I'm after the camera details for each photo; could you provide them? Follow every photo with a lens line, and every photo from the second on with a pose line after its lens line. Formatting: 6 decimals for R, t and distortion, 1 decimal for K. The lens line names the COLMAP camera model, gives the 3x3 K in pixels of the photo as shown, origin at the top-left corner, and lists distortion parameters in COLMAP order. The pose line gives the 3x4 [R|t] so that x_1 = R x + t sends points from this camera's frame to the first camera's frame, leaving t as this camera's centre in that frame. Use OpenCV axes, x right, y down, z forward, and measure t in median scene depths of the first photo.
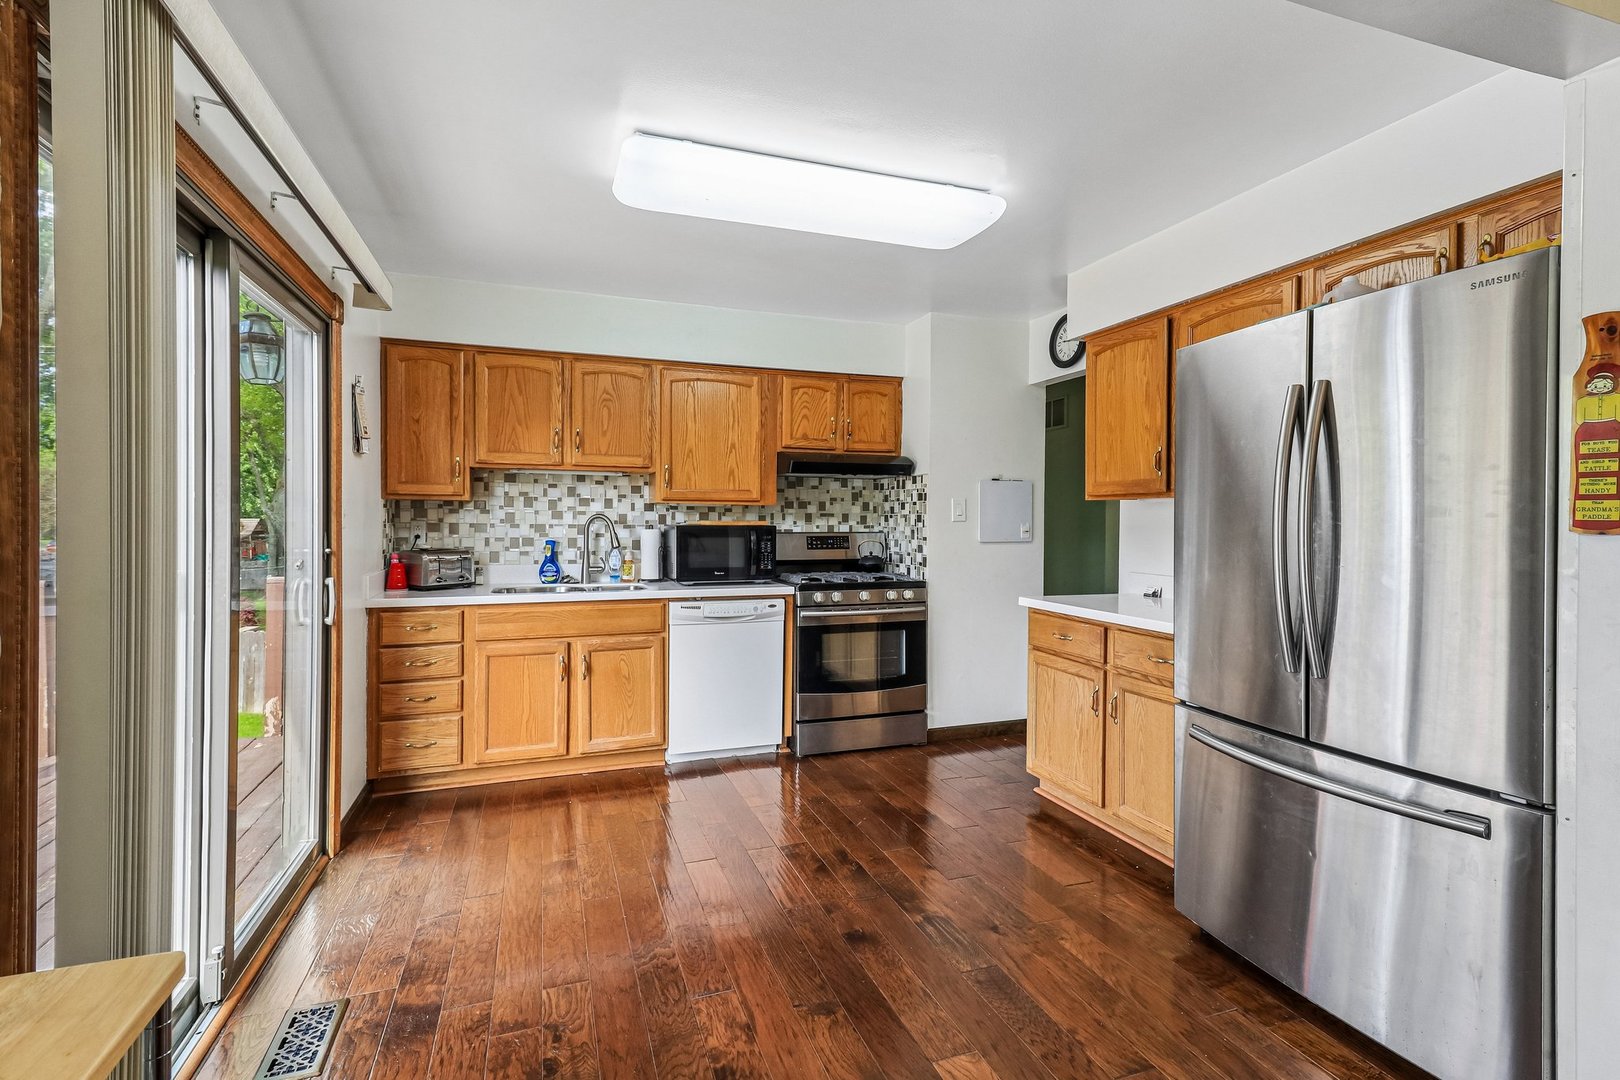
lens RADIAL K [[754.2, 0, 809.7], [0, 754.2, 525.2], [0, 0, 1]] dist [0.015277, -0.000060]
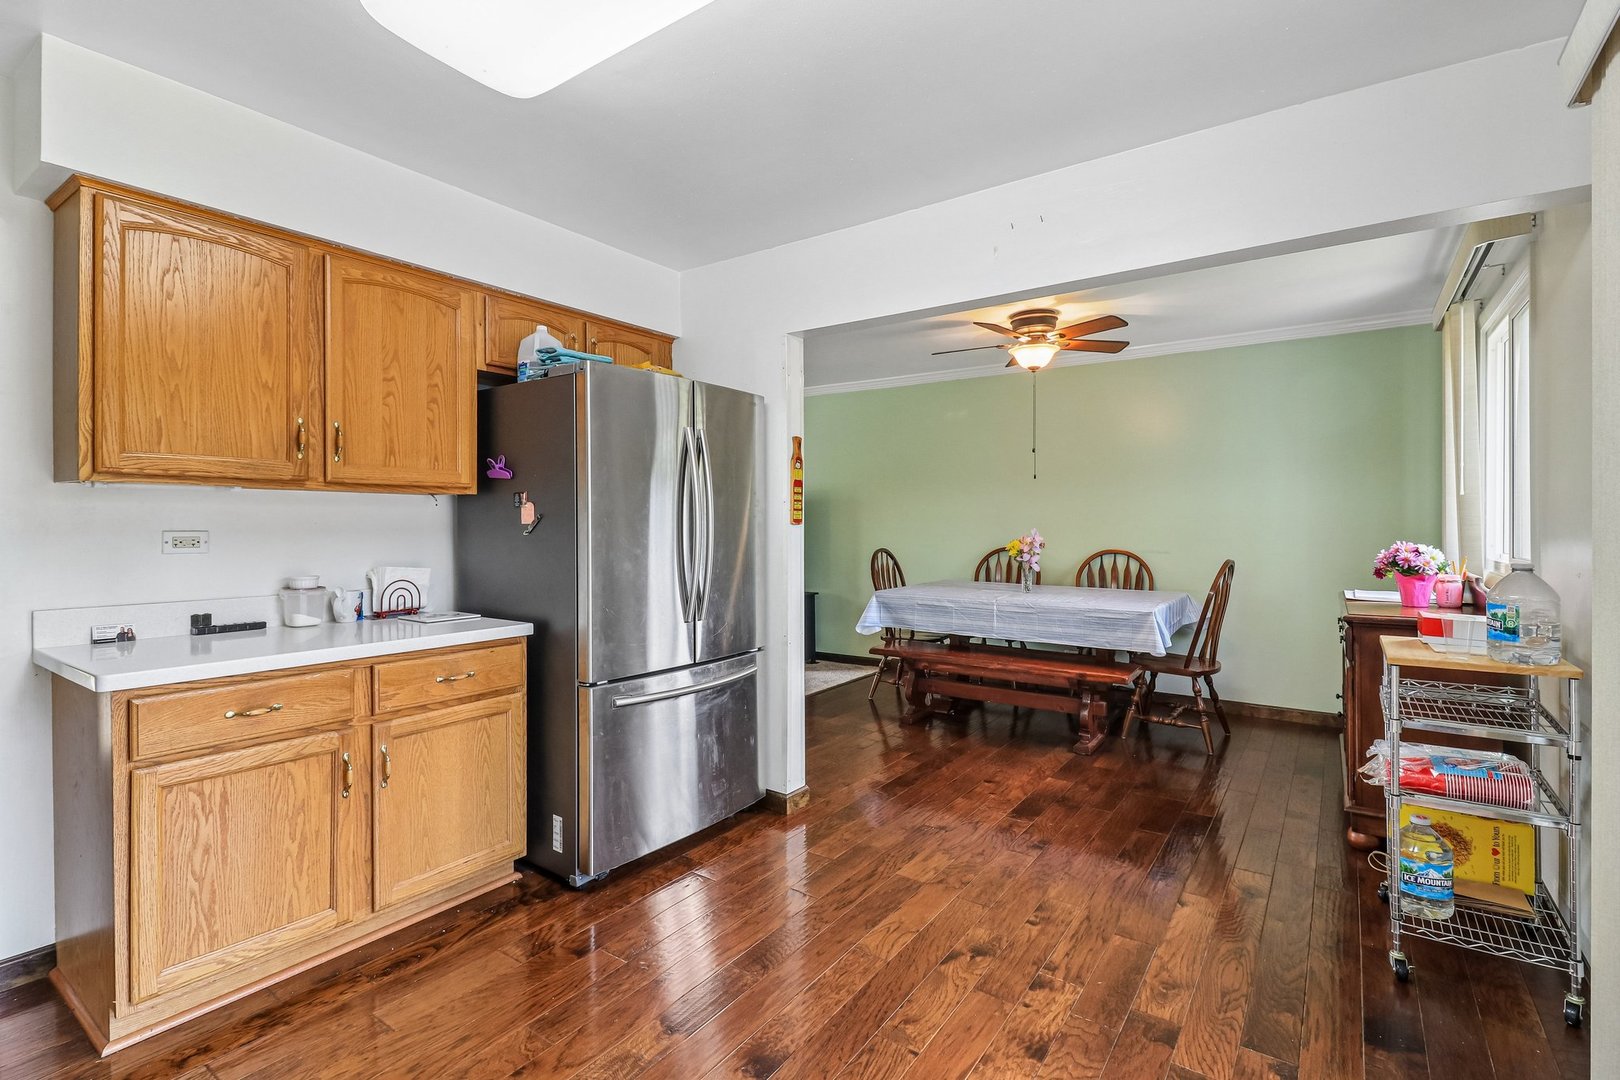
lens RADIAL K [[754.2, 0, 809.7], [0, 754.2, 525.2], [0, 0, 1]] dist [0.015277, -0.000060]
pose [[-0.572406, -0.009135, 0.819920, -0.340218], [0.003099, 0.999907, 0.013304, -0.006444], [-0.819965, 0.010156, -0.572324, 0.801300]]
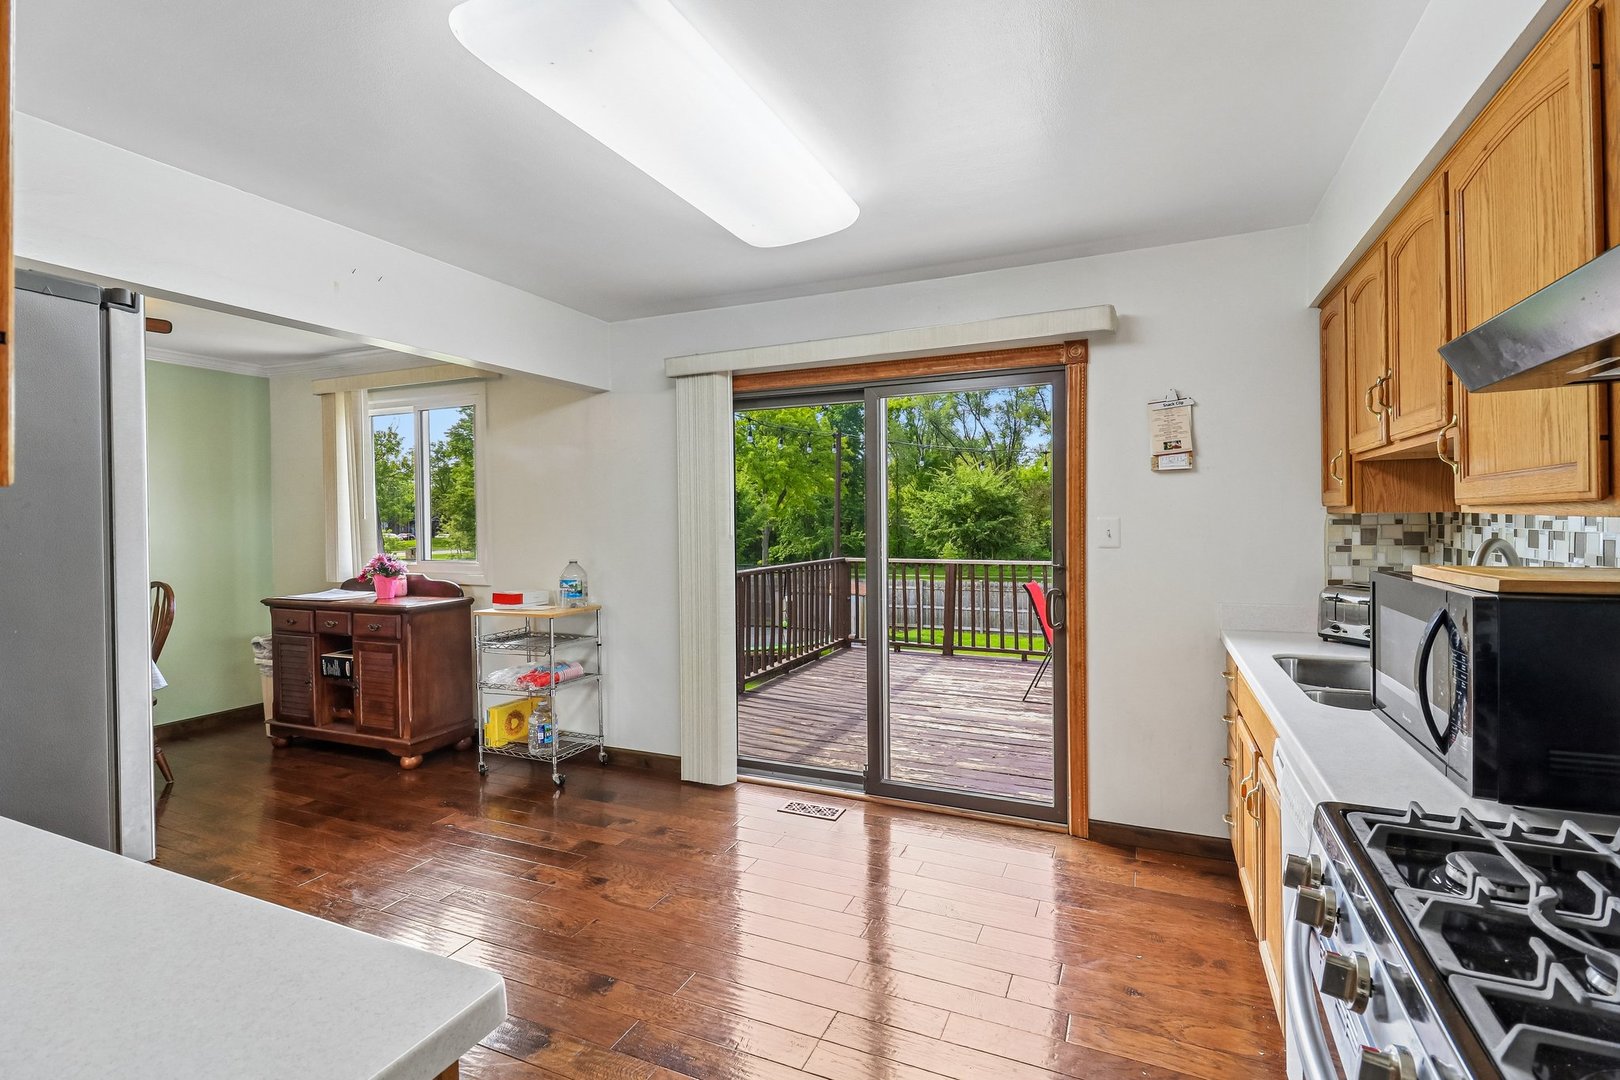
lens RADIAL K [[754.2, 0, 809.7], [0, 754.2, 525.2], [0, 0, 1]] dist [0.015277, -0.000060]
pose [[-0.698331, 0.006526, -0.715745, 0.323896], [0.000855, 0.999965, 0.008283, -0.027380], [0.715775, 0.005172, -0.698312, 1.074241]]
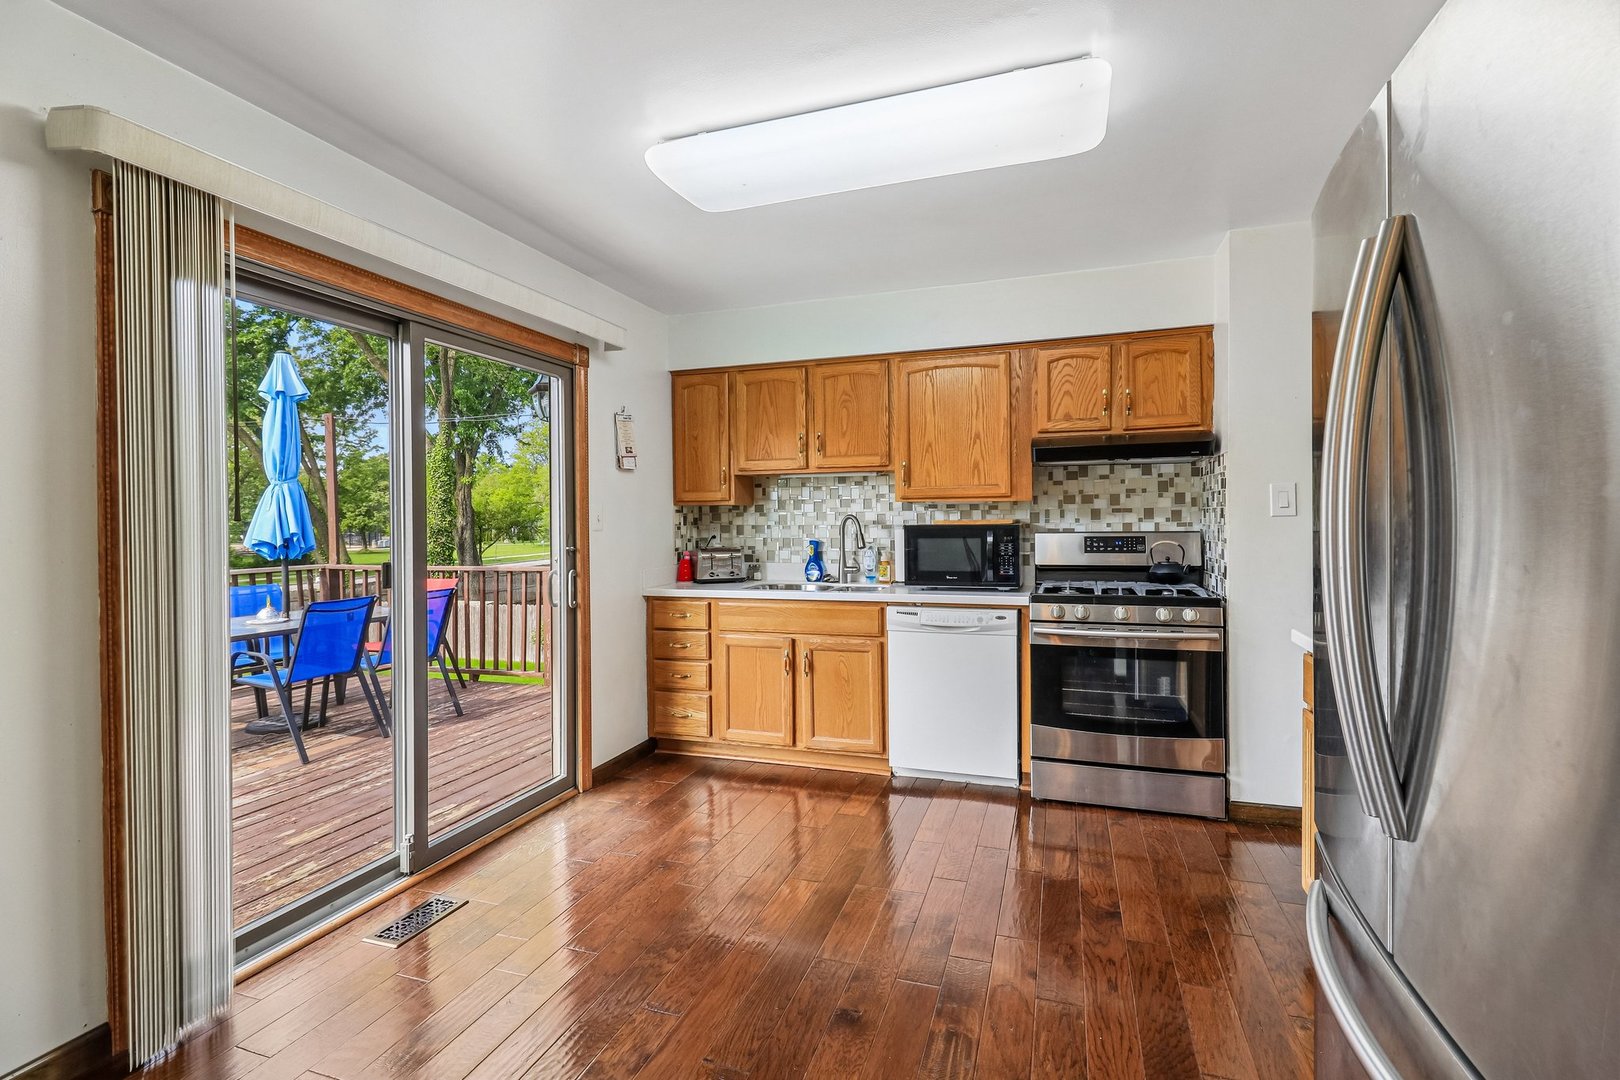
lens RADIAL K [[754.2, 0, 809.7], [0, 754.2, 525.2], [0, 0, 1]] dist [0.015277, -0.000060]
pose [[0.778884, -0.009051, -0.627102, 0.321351], [0.010012, 0.999948, -0.001998, 0.000756], [0.627088, -0.004723, 0.778934, 0.186427]]
